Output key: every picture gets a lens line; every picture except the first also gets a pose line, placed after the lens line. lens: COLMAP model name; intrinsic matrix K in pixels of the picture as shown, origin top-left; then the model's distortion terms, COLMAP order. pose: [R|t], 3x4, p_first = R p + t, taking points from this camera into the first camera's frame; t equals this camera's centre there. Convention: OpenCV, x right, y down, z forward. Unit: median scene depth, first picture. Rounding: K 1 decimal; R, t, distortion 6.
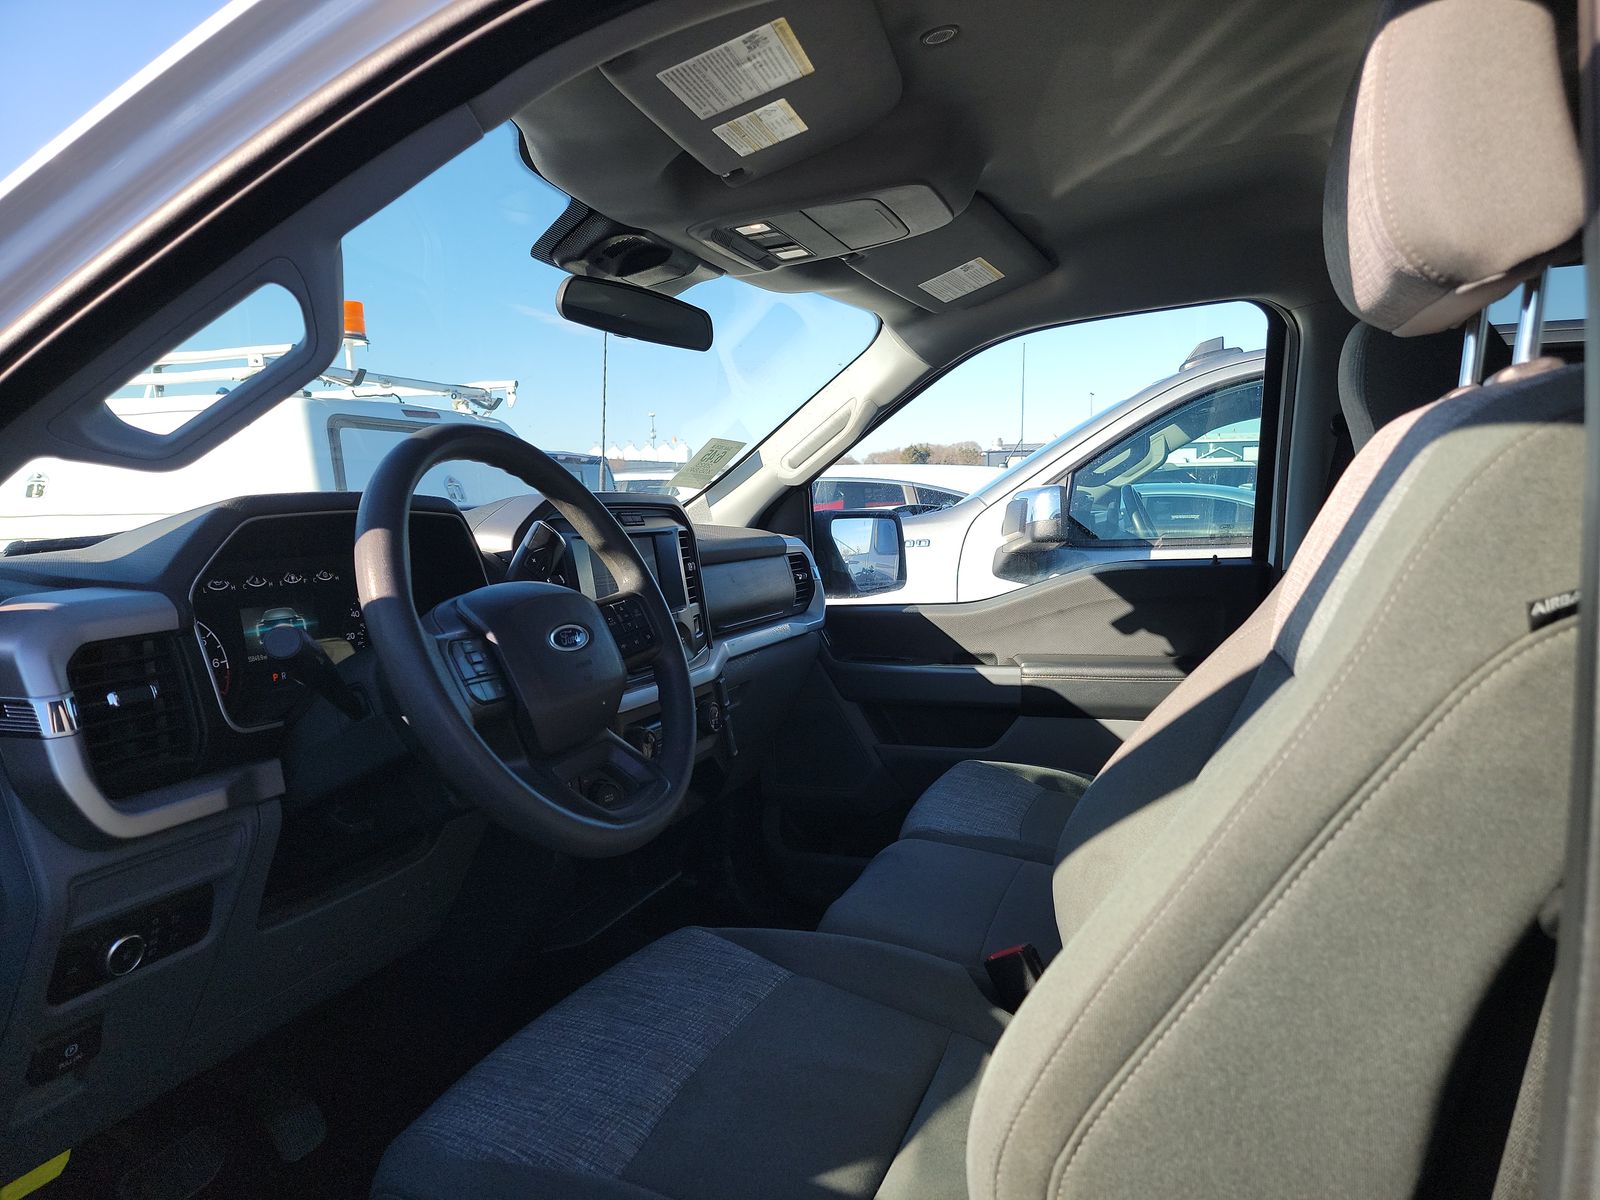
lens RADIAL K [[1112.5, 0, 820.5], [0, 1112.5, 653.9], [0, 0, 1]] dist [0.073865, -0.064831]
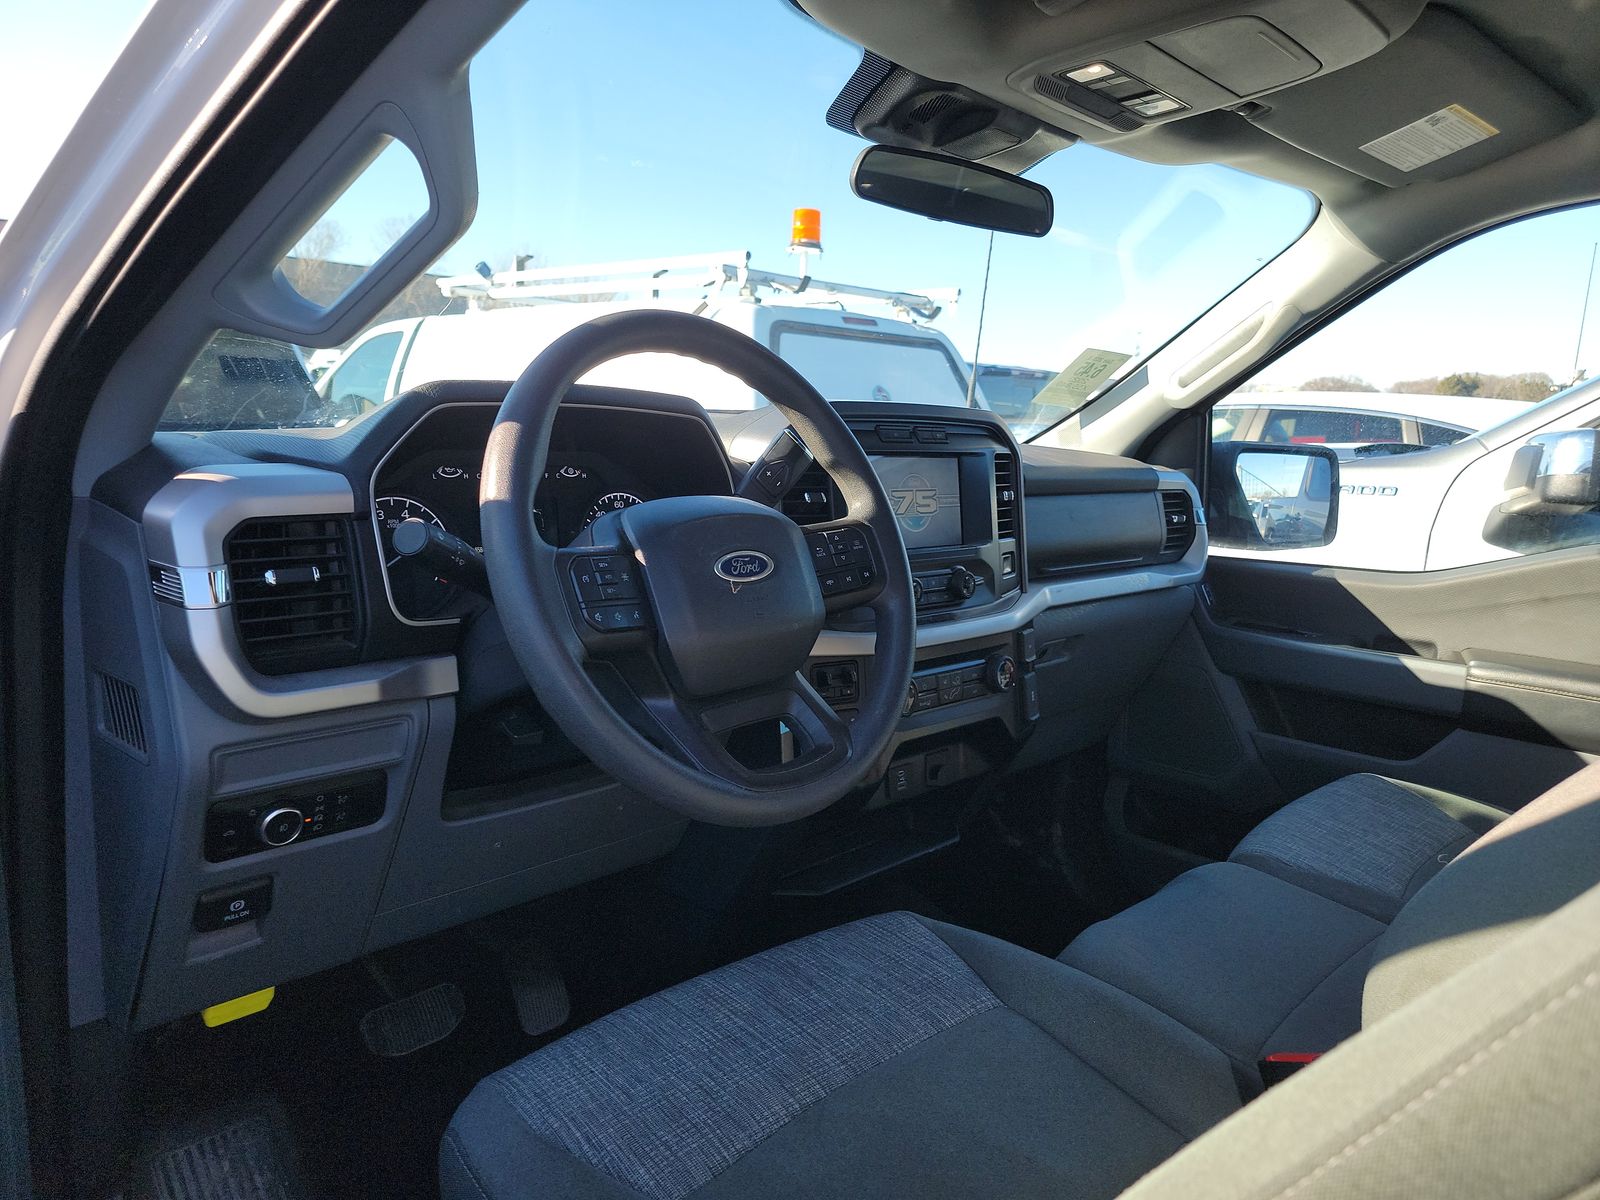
lens RADIAL K [[1109.0, 0, 797.2], [0, 1109.0, 628.5], [0, 0, 1]] dist [0.075024, -0.063942]
pose [[0.901395, 0.138286, -0.410322, 0.103543], [-0.117836, 0.990208, 0.074856, -0.022054], [0.416655, -0.019124, 0.908863, 0.148003]]
